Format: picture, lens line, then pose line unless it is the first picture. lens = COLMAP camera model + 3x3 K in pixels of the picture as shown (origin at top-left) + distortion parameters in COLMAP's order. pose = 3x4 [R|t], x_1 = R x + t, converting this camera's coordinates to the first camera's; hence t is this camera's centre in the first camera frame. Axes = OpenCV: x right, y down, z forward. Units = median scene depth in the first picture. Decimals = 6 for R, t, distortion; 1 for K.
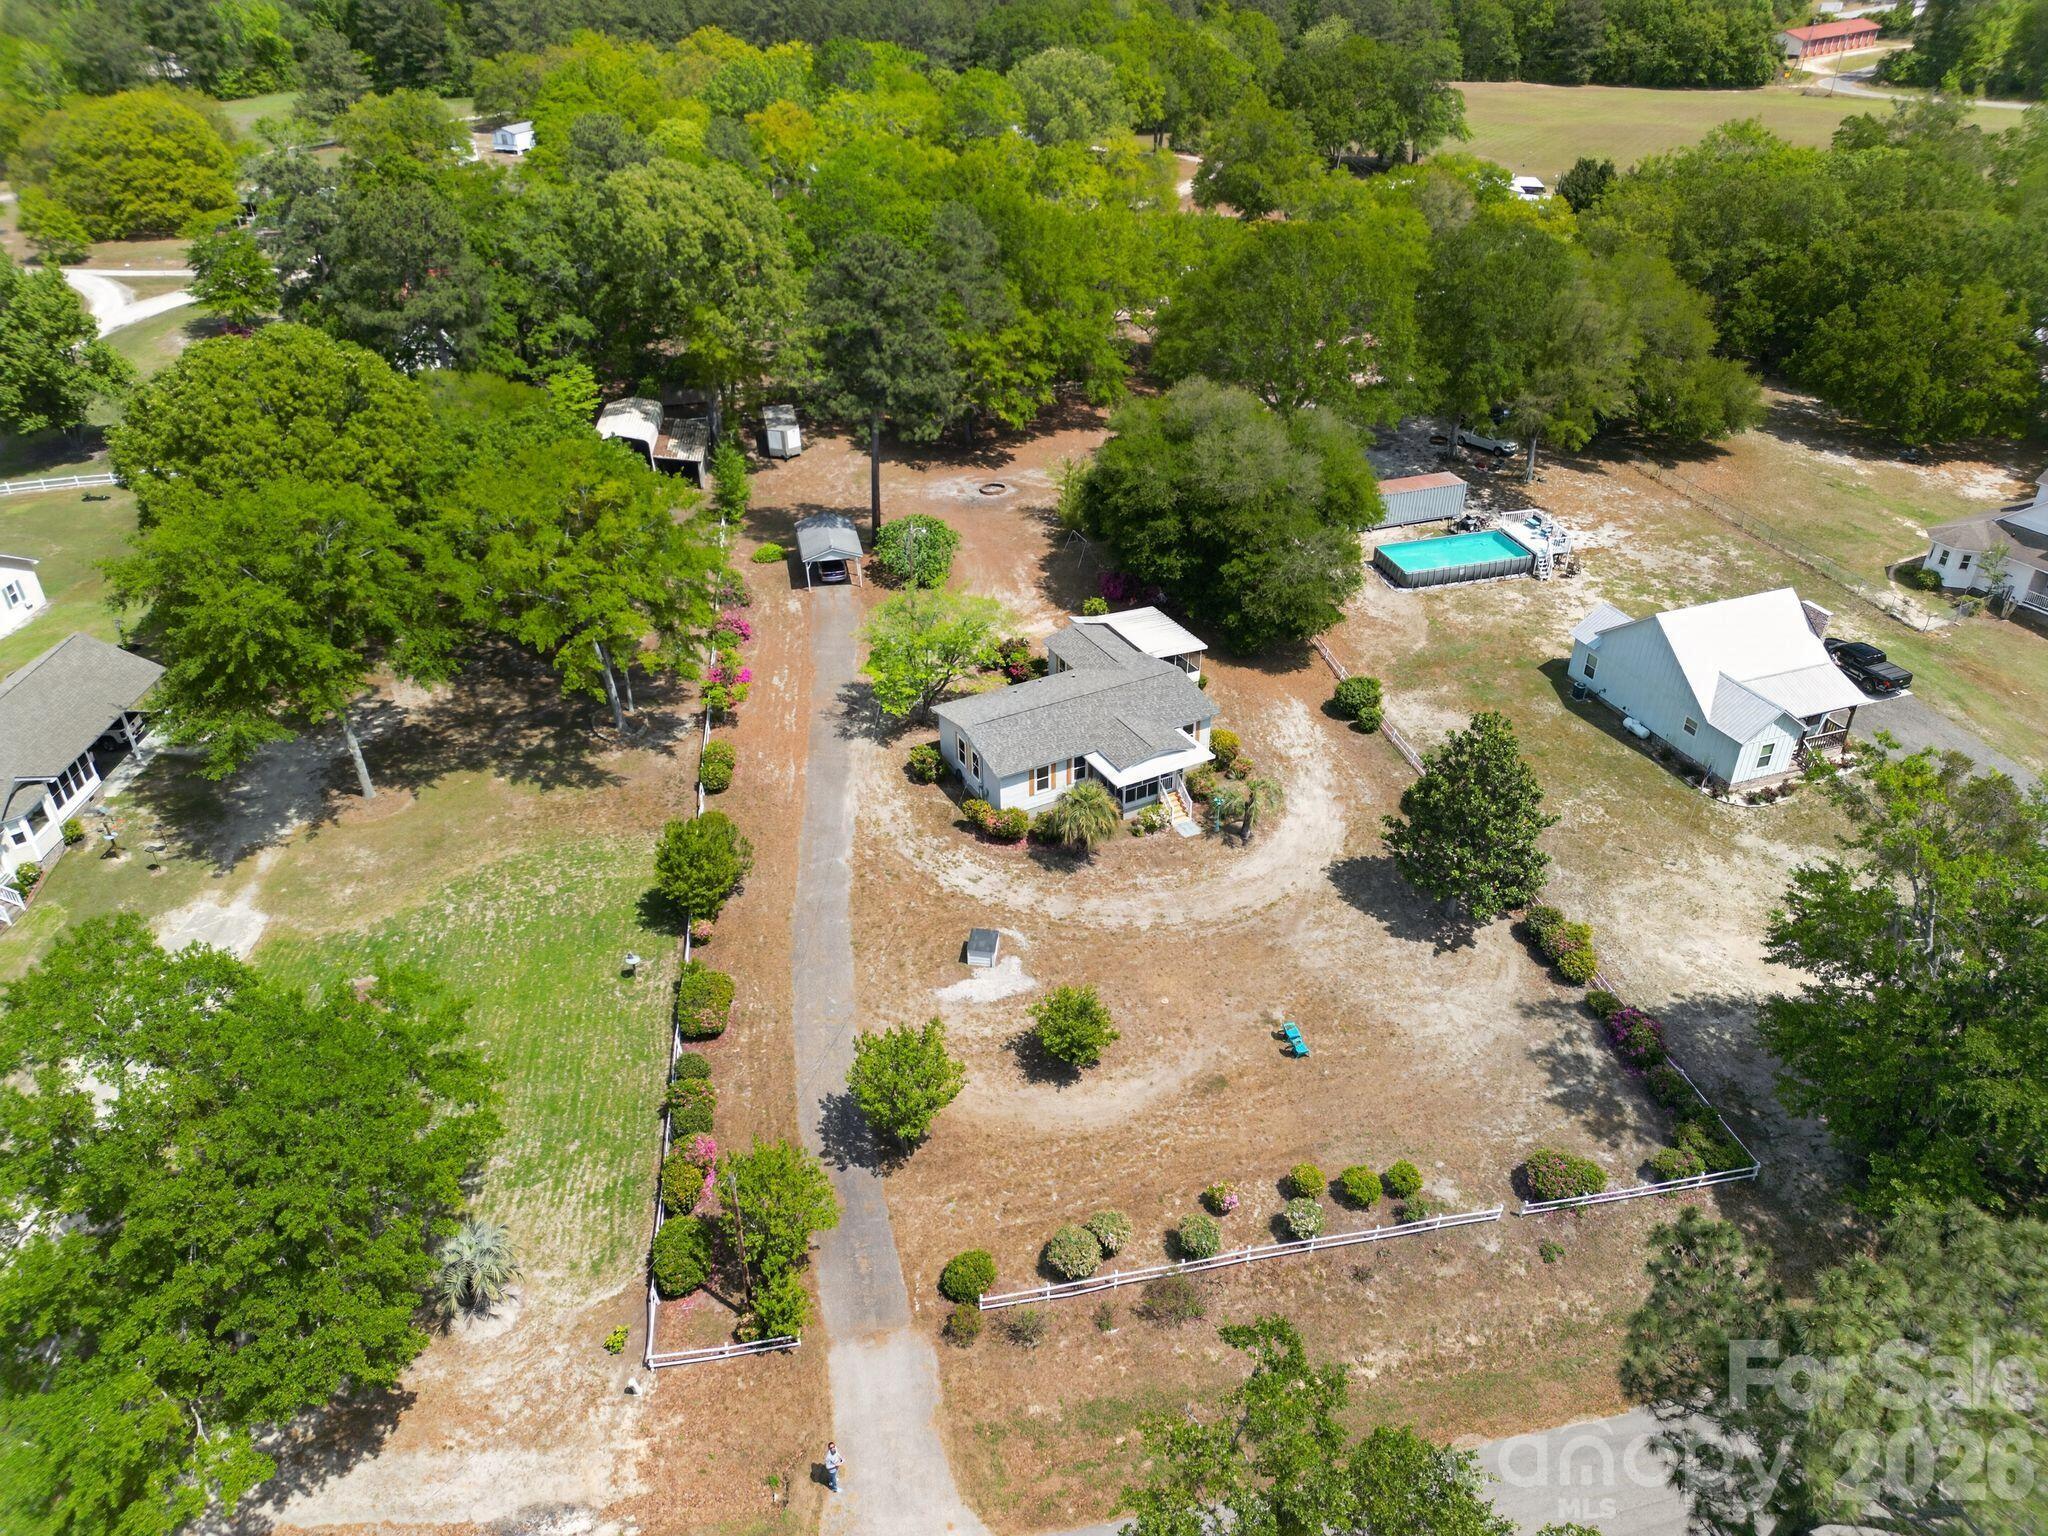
lens RADIAL K [[1426.5, 0, 1024.0], [0, 1426.5, 768.0], [0, 0, 1]] dist [0.032612, 0.000181]
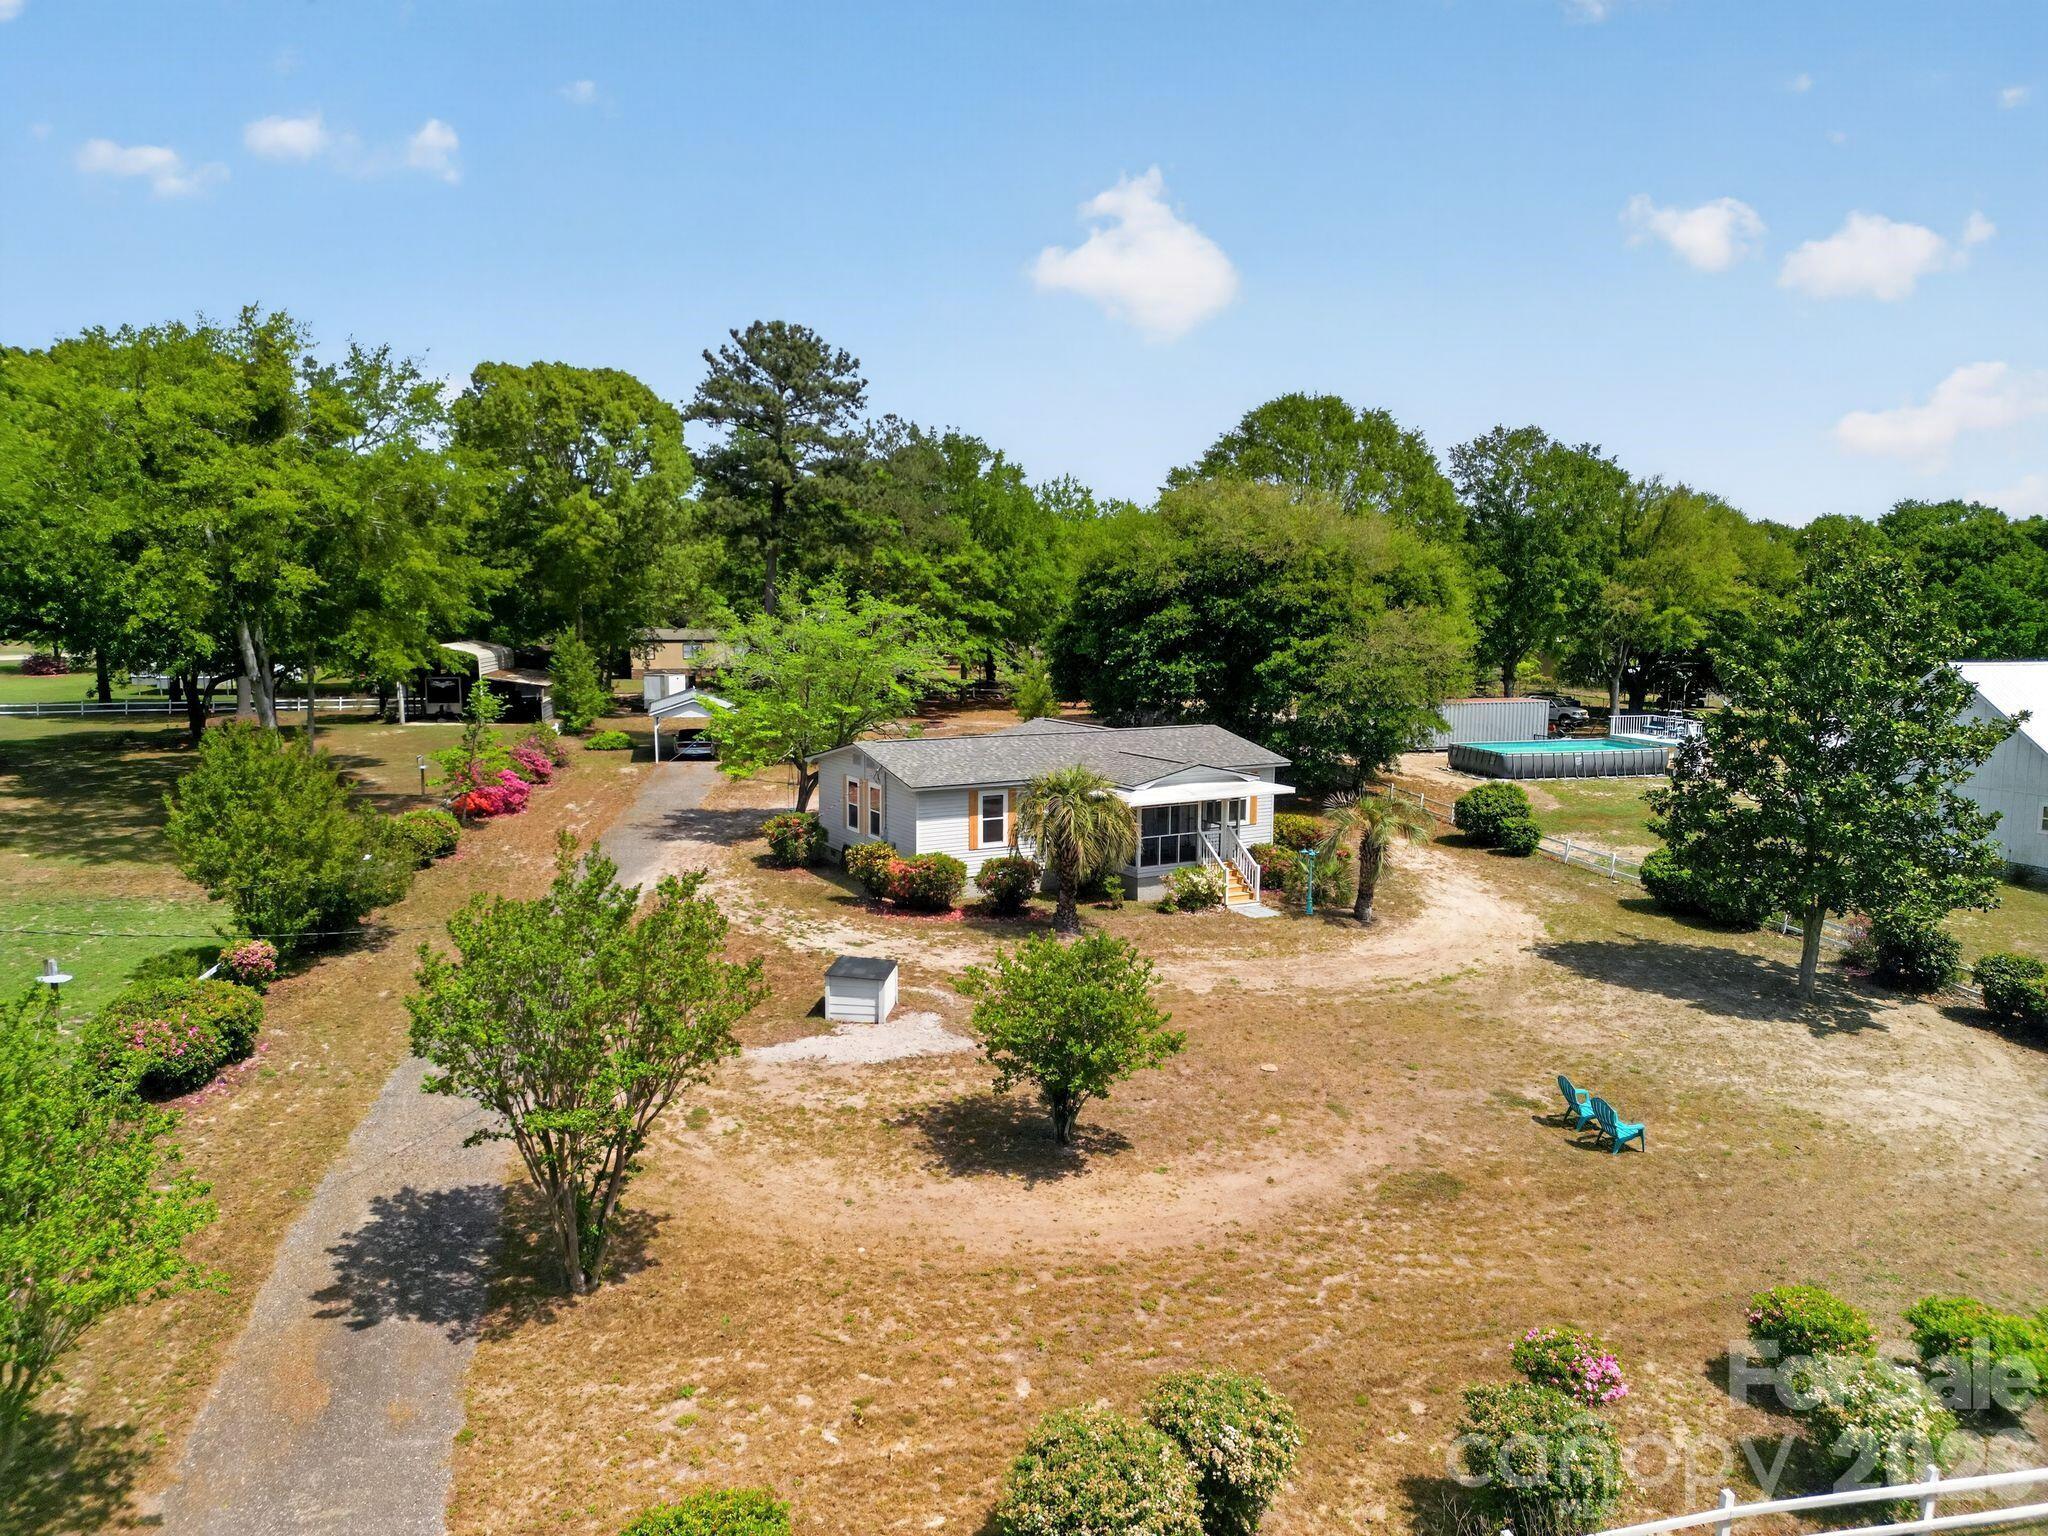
lens RADIAL K [[1484.4, 0, 1024.3], [0, 1484.4, 690.2], [0, 0, 1]] dist [0.023225, -0.004629]
pose [[0.999512, 0.008009, 0.030184, 0.007939], [0.006041, 0.898709, -0.438503, 0.227526], [-0.030638, 0.438472, 0.898222, 0.478398]]
